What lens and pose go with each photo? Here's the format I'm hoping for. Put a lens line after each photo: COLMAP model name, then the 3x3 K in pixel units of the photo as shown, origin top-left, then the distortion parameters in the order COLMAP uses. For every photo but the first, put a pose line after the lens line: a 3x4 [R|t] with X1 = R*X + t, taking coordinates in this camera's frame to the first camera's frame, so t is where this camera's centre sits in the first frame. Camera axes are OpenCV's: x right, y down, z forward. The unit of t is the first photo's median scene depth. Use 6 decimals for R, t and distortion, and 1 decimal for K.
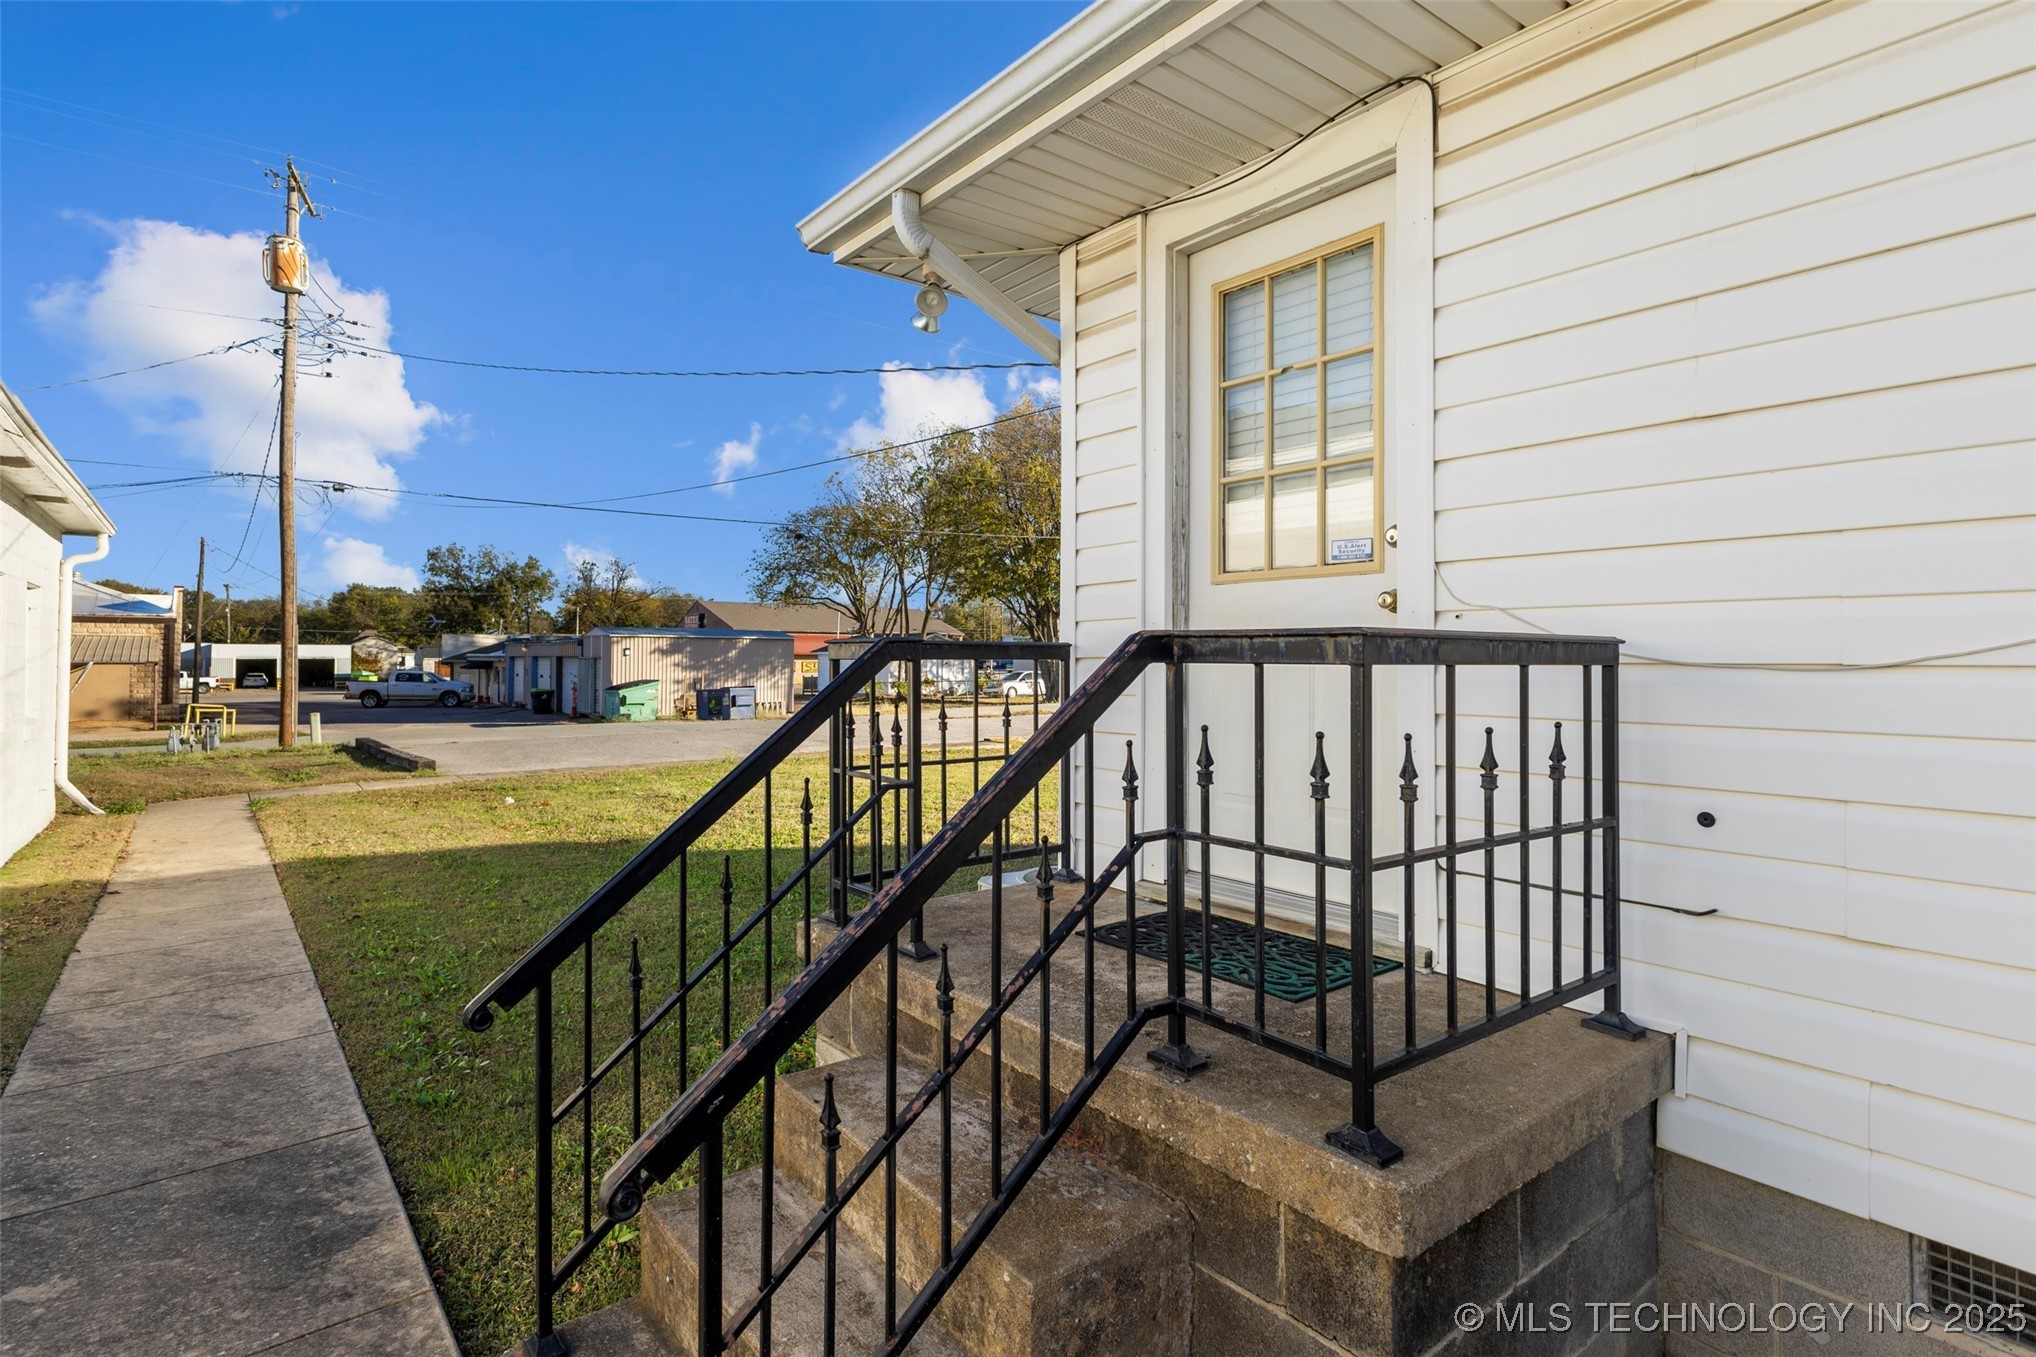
lens RADIAL K [[1037.9, 0, 1022.7], [0, 1037.9, 655.9], [0, 0, 1]] dist [0.012434, -0.000025]
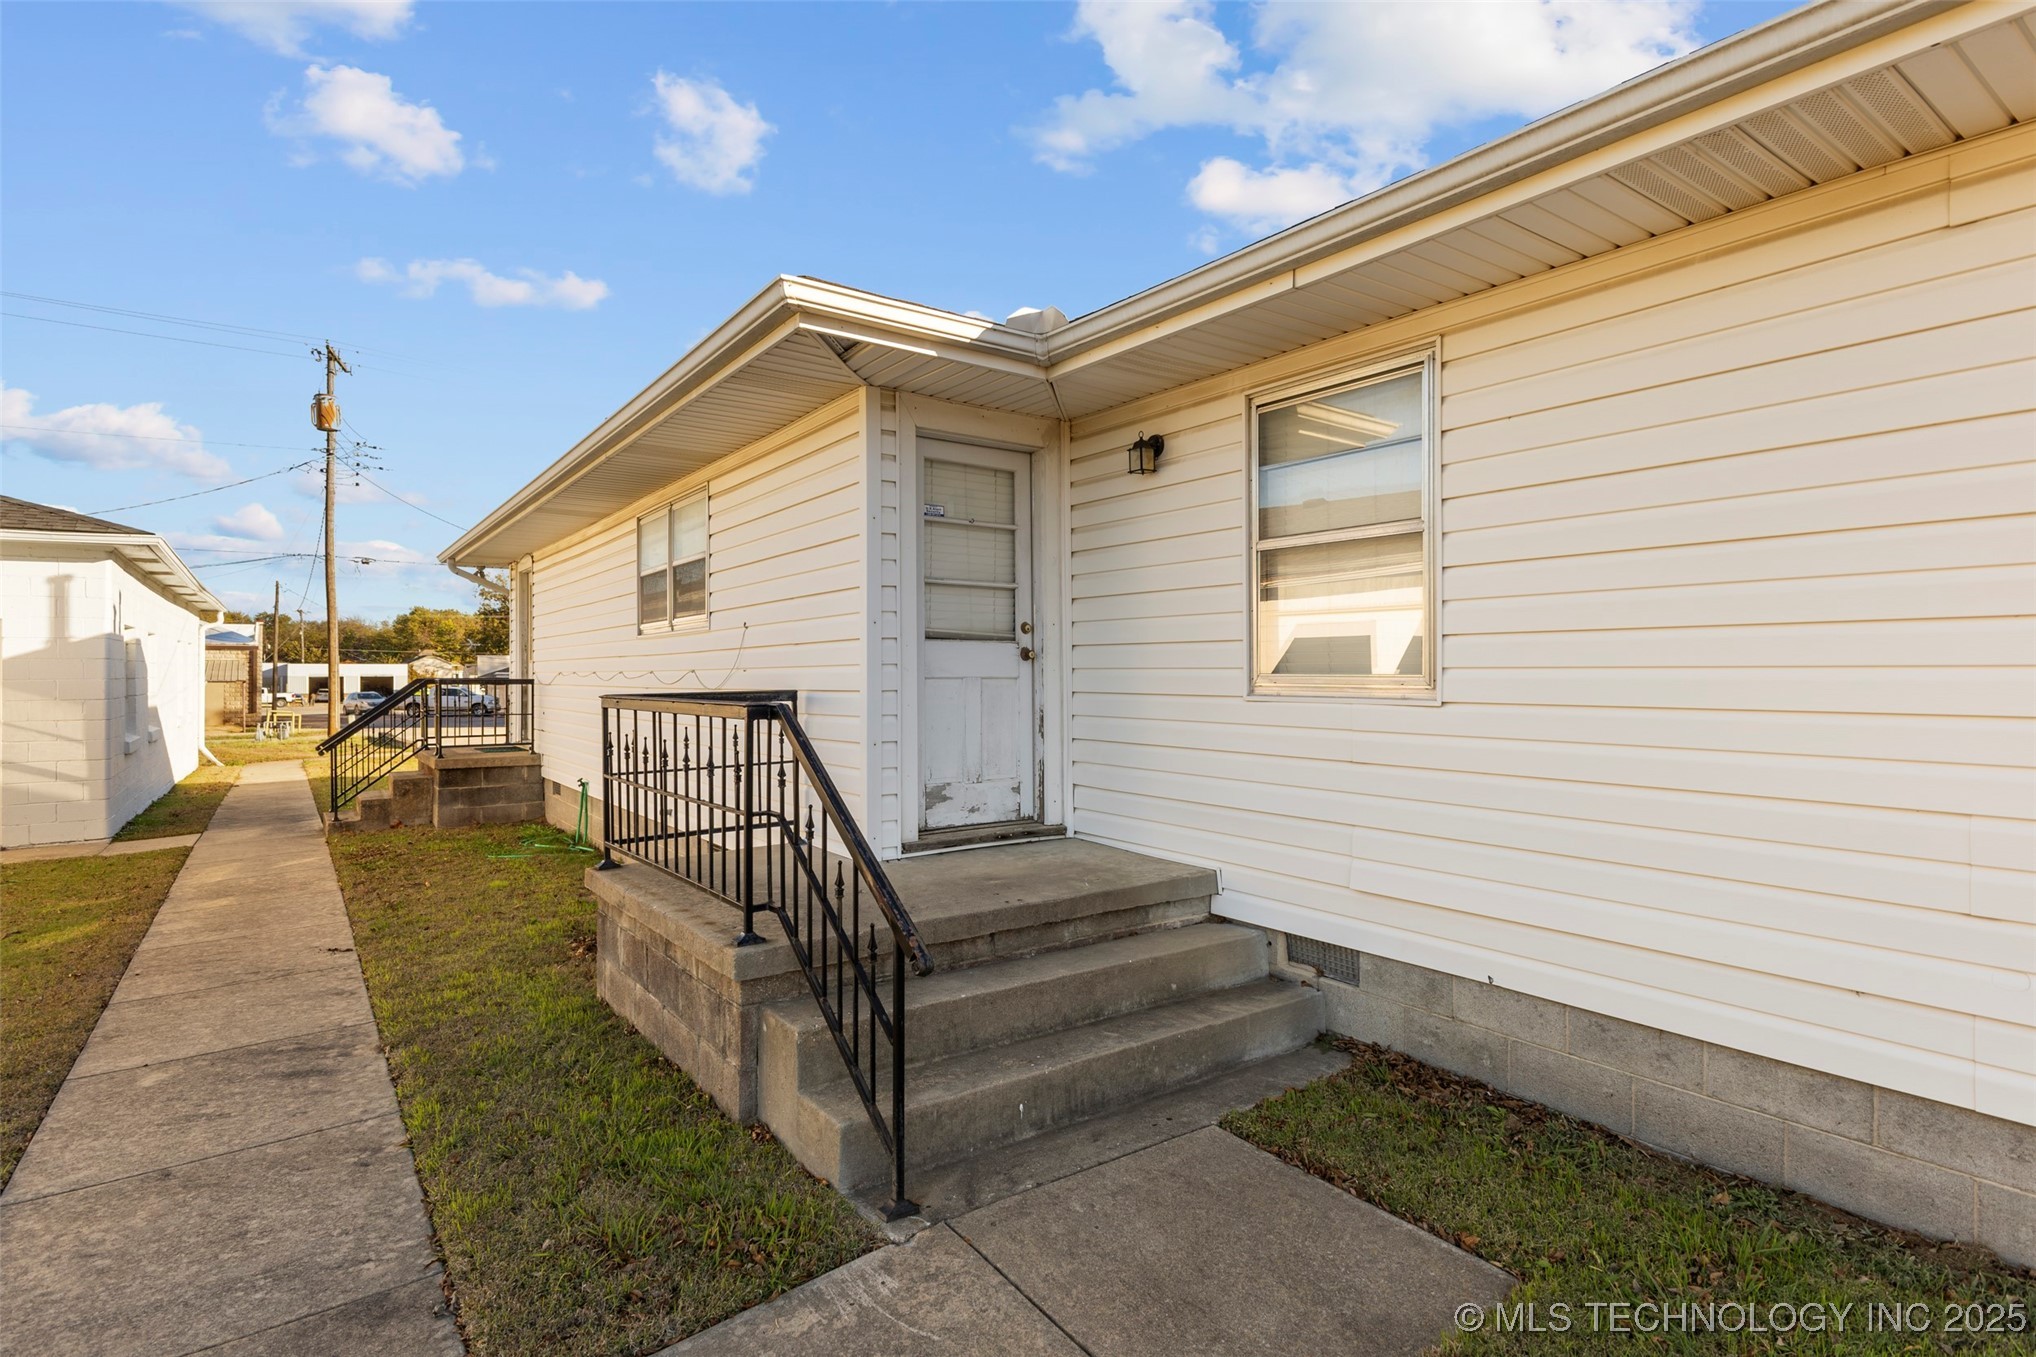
lens RADIAL K [[1018.4, 0, 1014.6], [0, 1018.4, 689.0], [0, 0, 1]] dist [0.017508, 0.000292]
pose [[0.998977, -0.003309, -0.045109, 0.075018], [0.004127, 0.999828, 0.018057, -0.001215], [0.045041, -0.018225, 0.998819, -0.093972]]
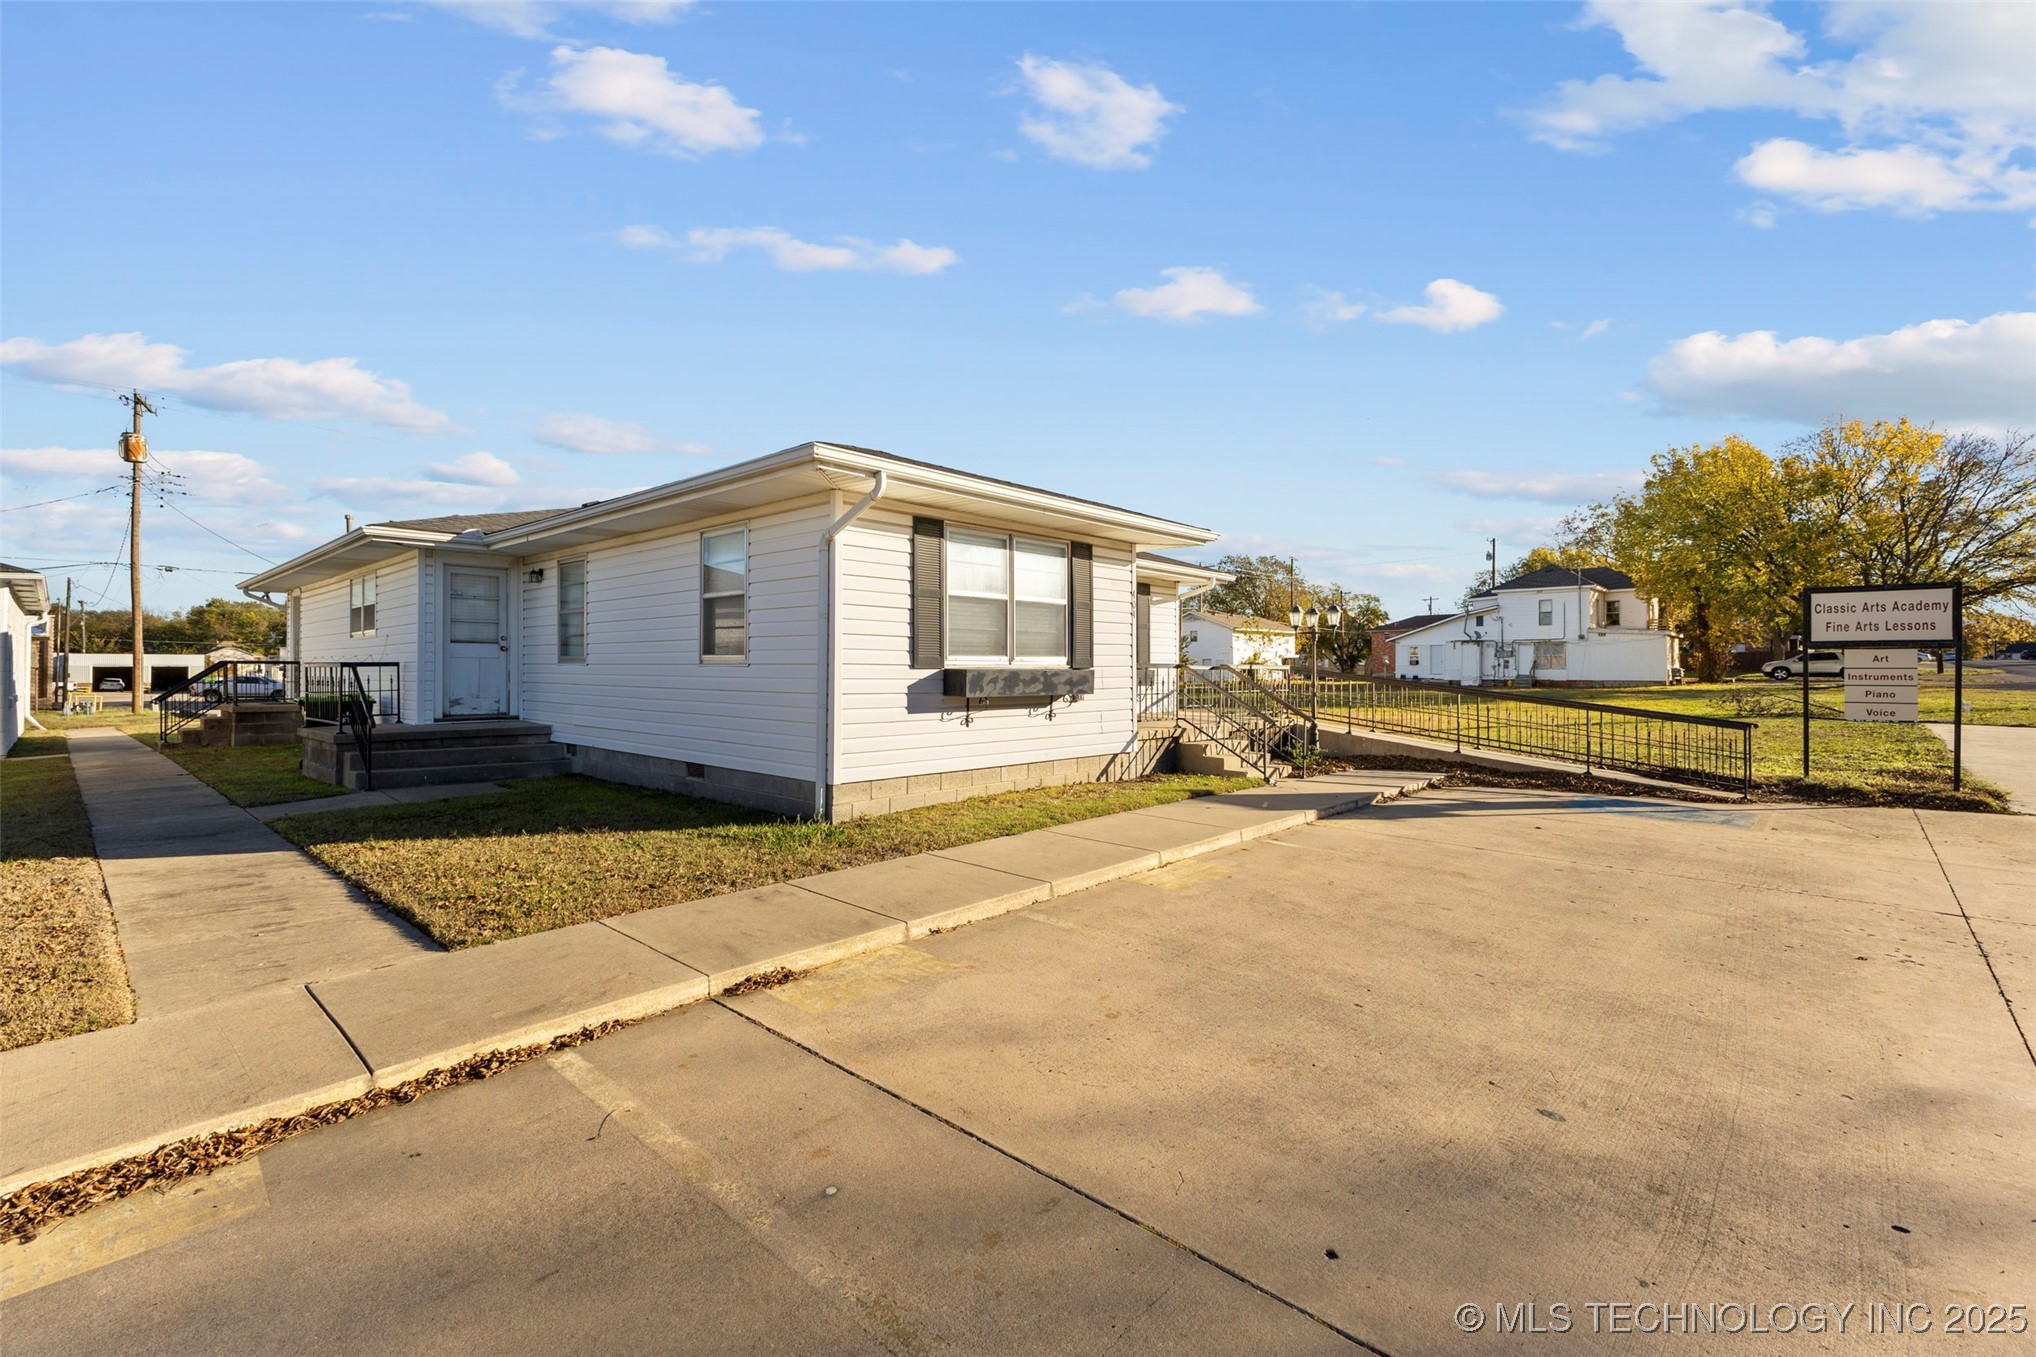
lens RADIAL K [[889.1, 0, 1016.2], [0, 889.1, 675.7], [0, 0, 1]] dist [0.008833, -0.000622]
pose [[0.987583, -0.001161, 0.157091, 0.126680], [-0.000747, 0.999927, 0.012089, 0.000168], [-0.157094, -0.012056, 0.987510, -0.175888]]
